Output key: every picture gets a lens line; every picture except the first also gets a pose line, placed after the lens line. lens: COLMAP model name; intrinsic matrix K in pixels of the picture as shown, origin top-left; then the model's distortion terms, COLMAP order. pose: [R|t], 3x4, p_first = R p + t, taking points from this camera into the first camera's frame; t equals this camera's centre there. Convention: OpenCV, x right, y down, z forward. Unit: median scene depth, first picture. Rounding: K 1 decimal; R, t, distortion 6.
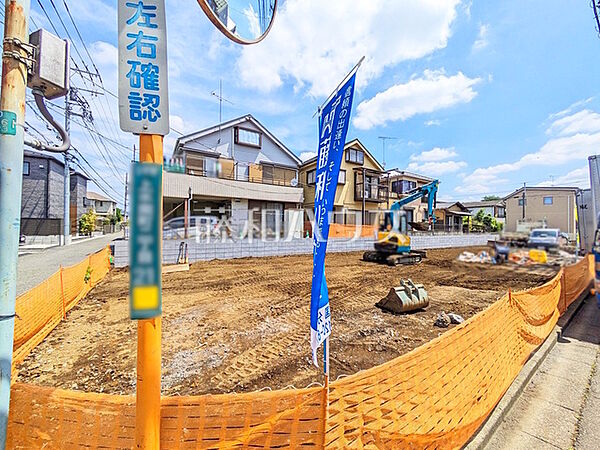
lens RADIAL K [[243.4, 0, 304.2], [0, 243.4, 225.3], [0, 0, 1]] dist [0.009309, -0.001050]
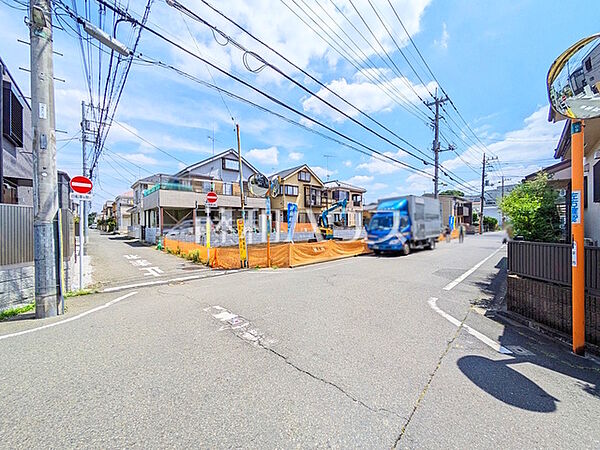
lens RADIAL K [[243.4, 0, 304.8], [0, 243.4, 226.2], [0, 0, 1]] dist [0.009309, -0.001050]
pose [[0.983674, -0.017324, 0.179125, -0.057189], [0.014312, 0.999734, 0.018095, -0.010964], [-0.179390, -0.015236, 0.983660, -0.448524]]
